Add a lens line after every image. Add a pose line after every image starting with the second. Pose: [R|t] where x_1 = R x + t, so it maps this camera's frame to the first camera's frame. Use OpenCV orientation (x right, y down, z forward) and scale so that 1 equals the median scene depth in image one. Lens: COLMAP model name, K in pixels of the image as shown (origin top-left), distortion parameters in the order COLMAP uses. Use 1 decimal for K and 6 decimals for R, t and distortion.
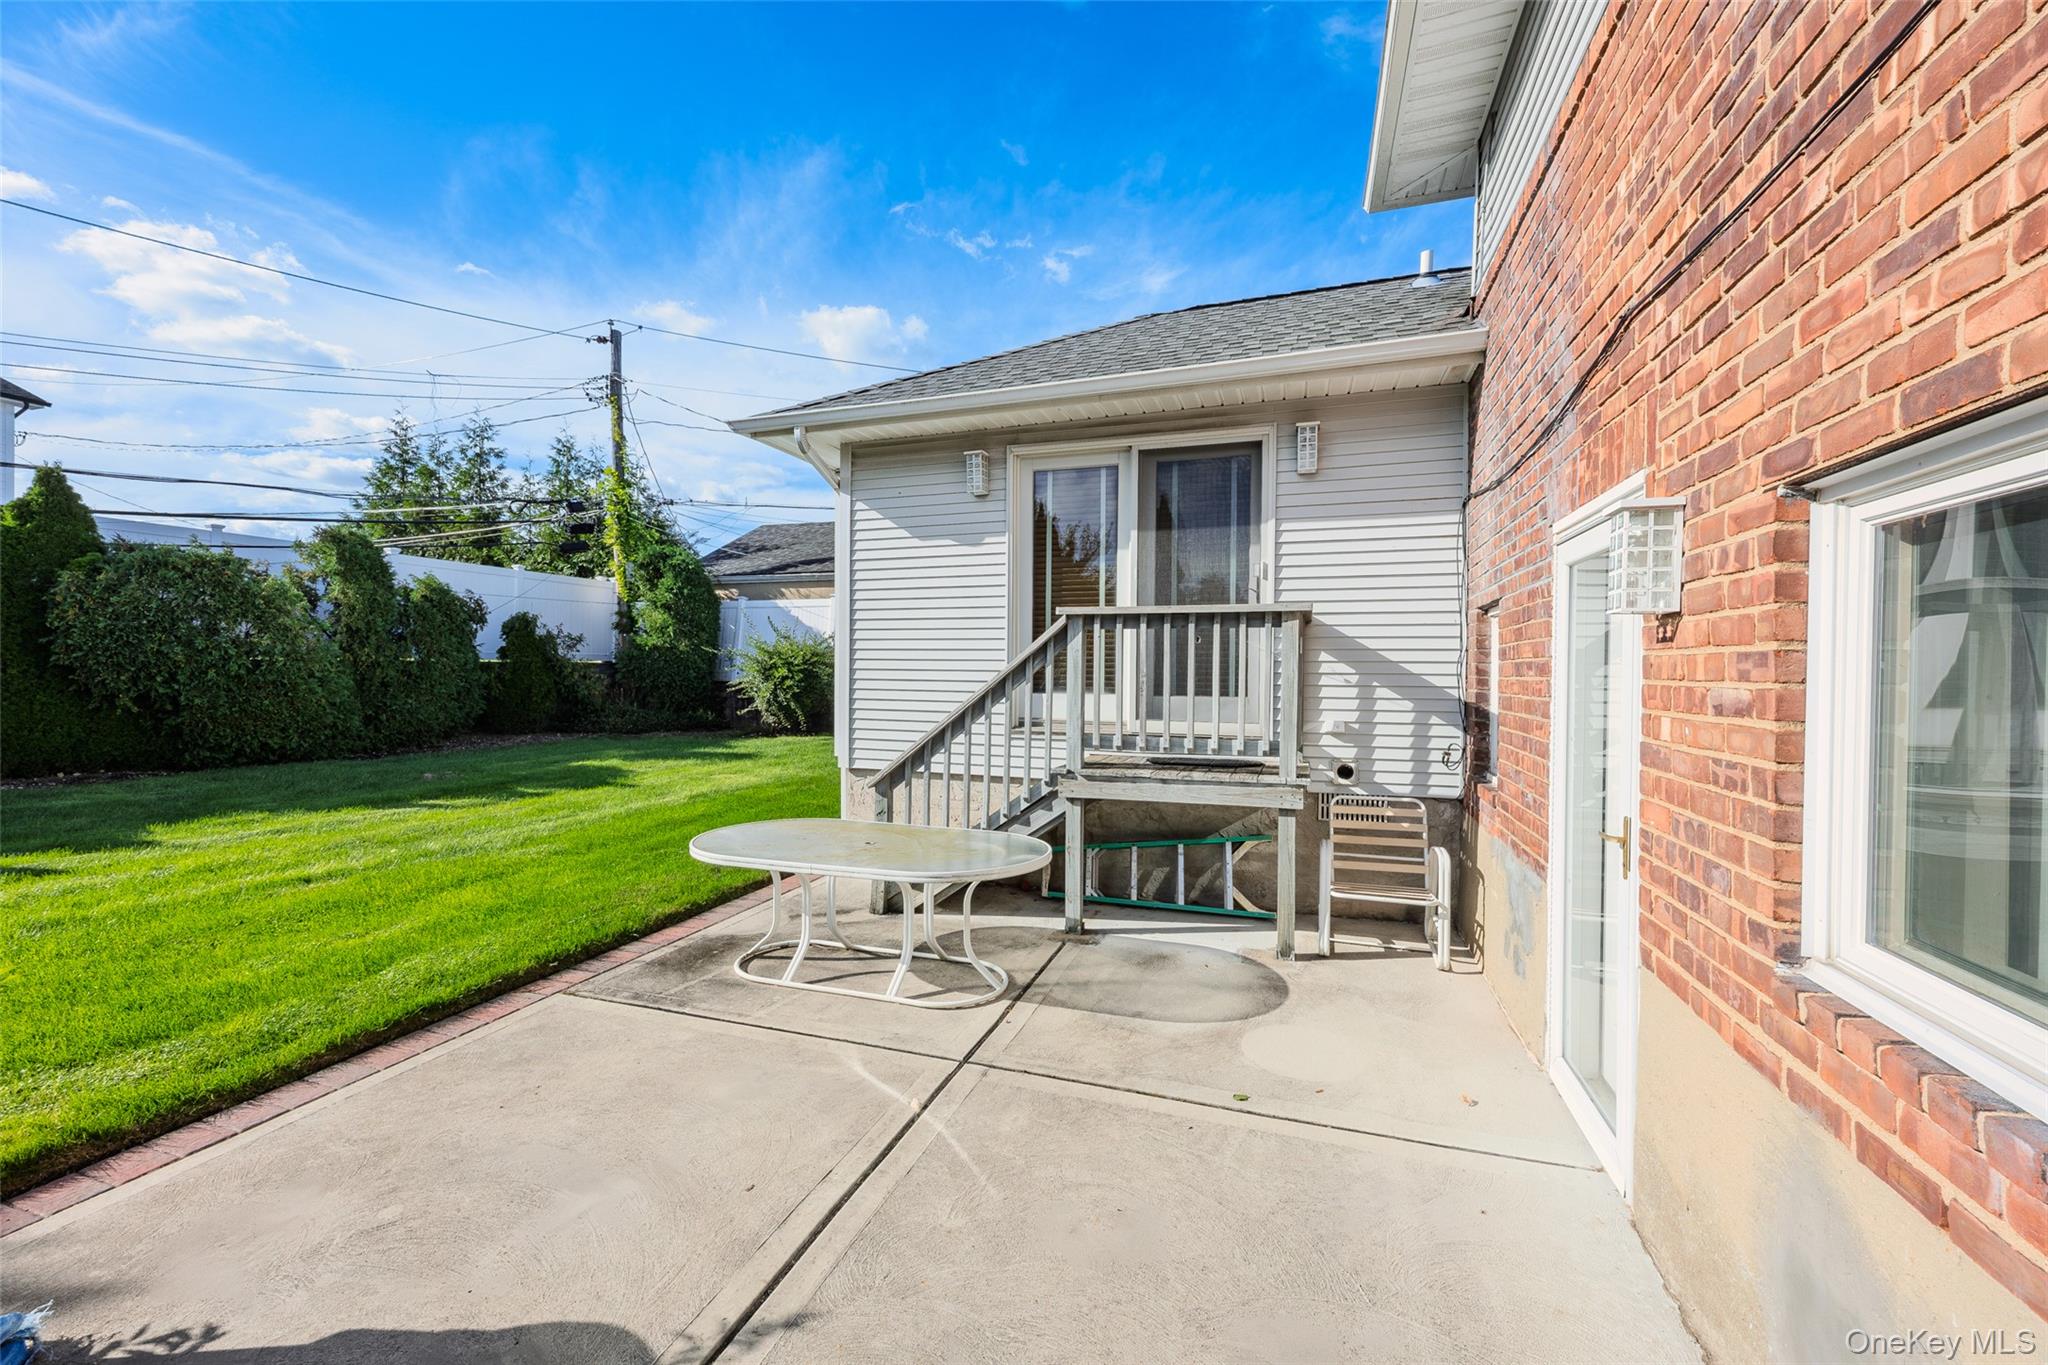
lens RADIAL K [[829.3, 0, 1022.6], [0, 829.3, 677.3], [0, 0, 1]] dist [0.009453, -0.000939]
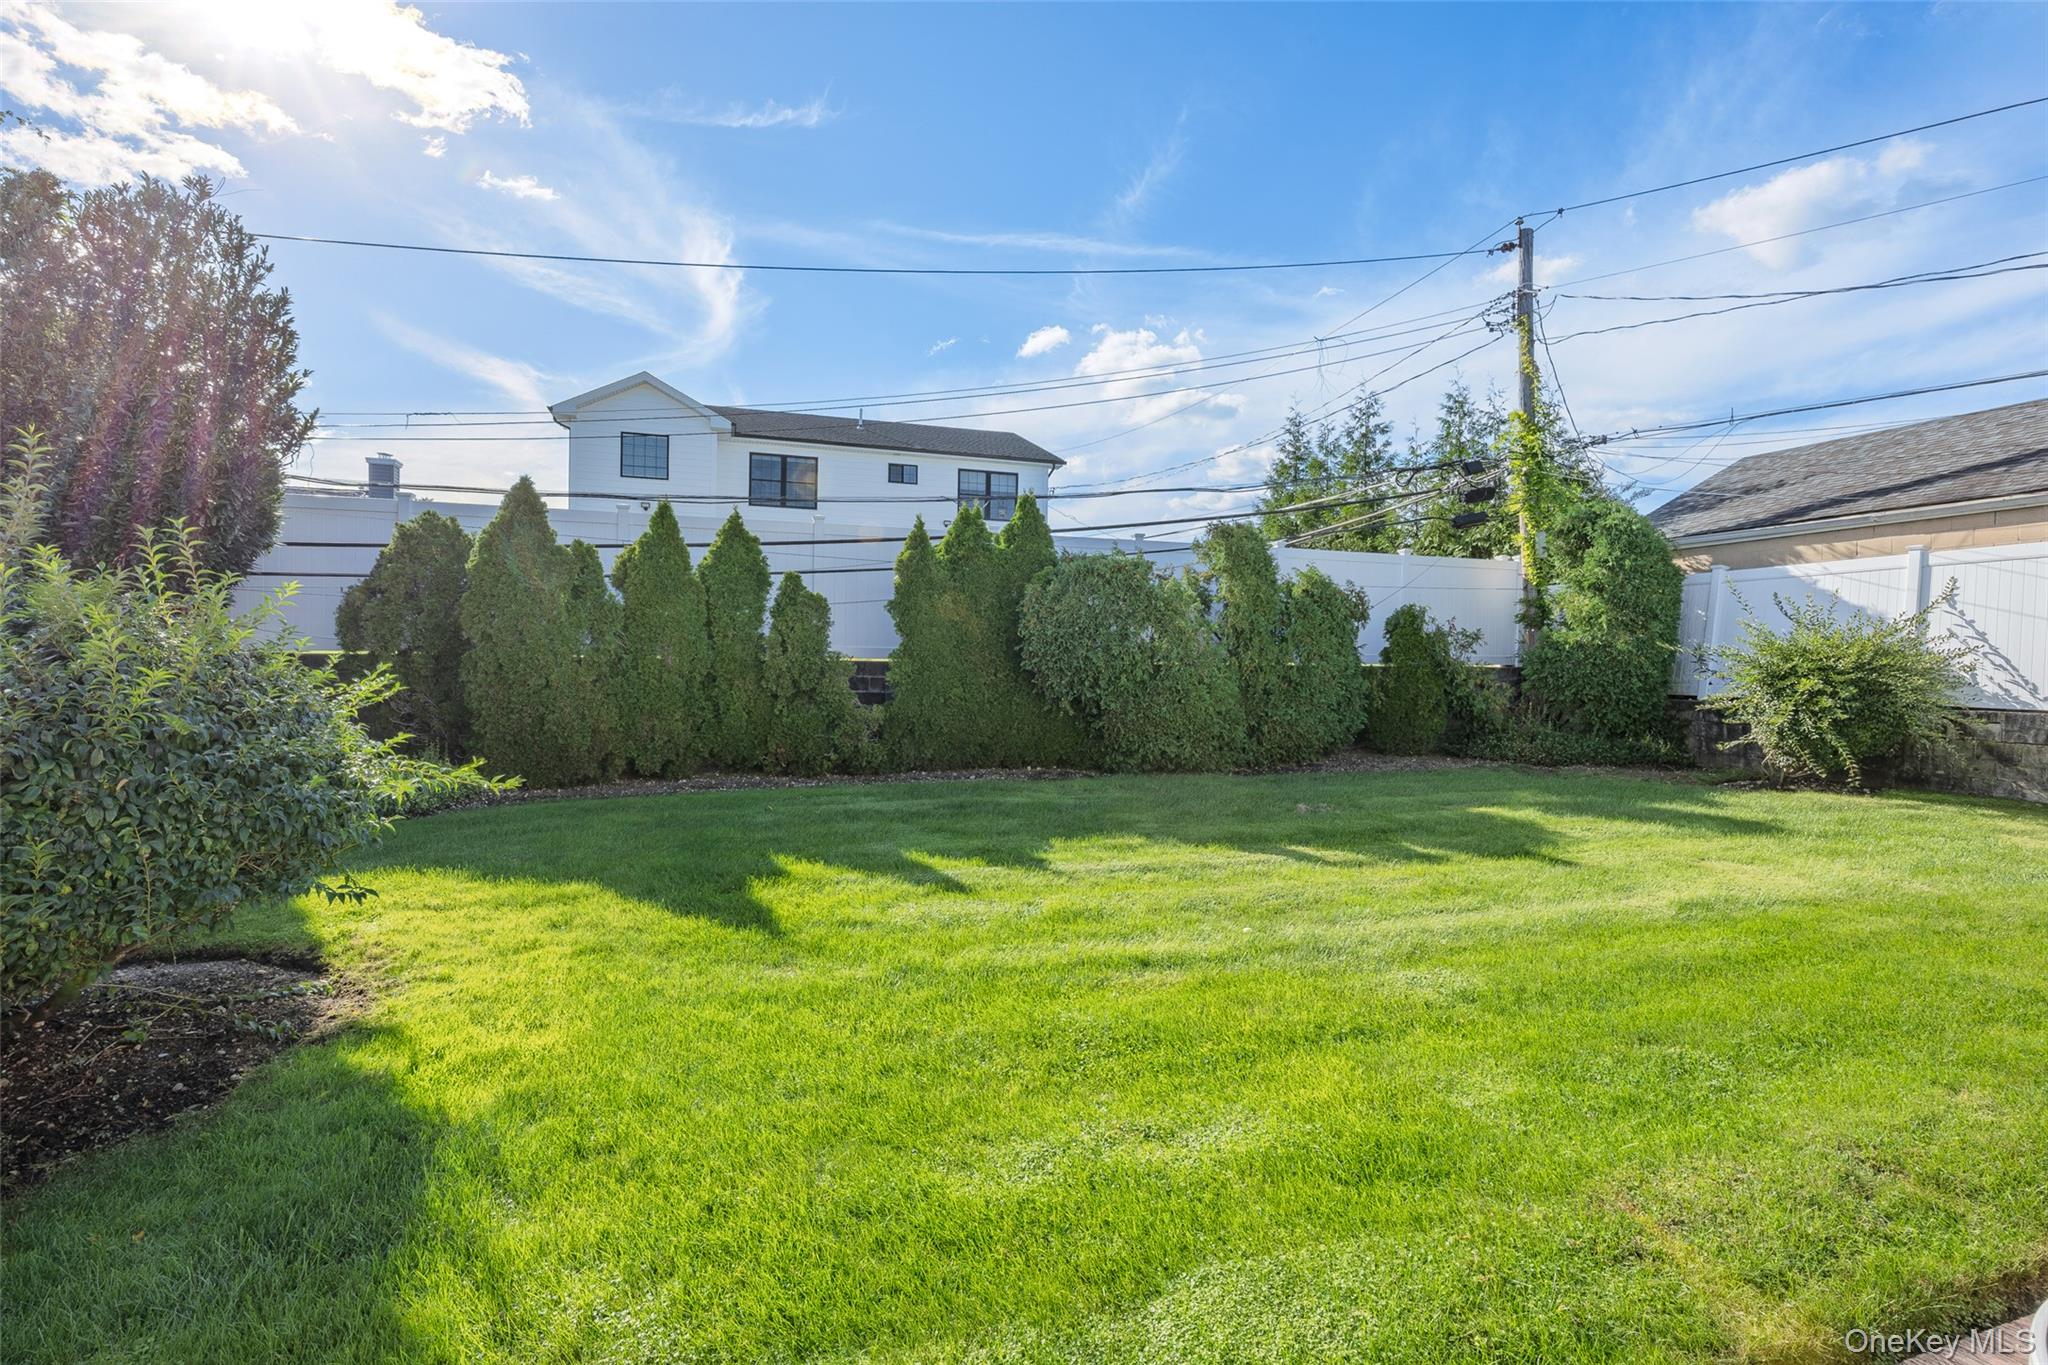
lens RADIAL K [[958.2, 0, 1024.9], [0, 958.2, 677.1], [0, 0, 1]] dist [-0.011997, -0.000360]
pose [[0.606838, 0.008235, -0.794783, -0.091711], [-0.013495, 0.999909, 0.000057, -0.003350], [0.794711, 0.010691, 0.606894, 0.146027]]
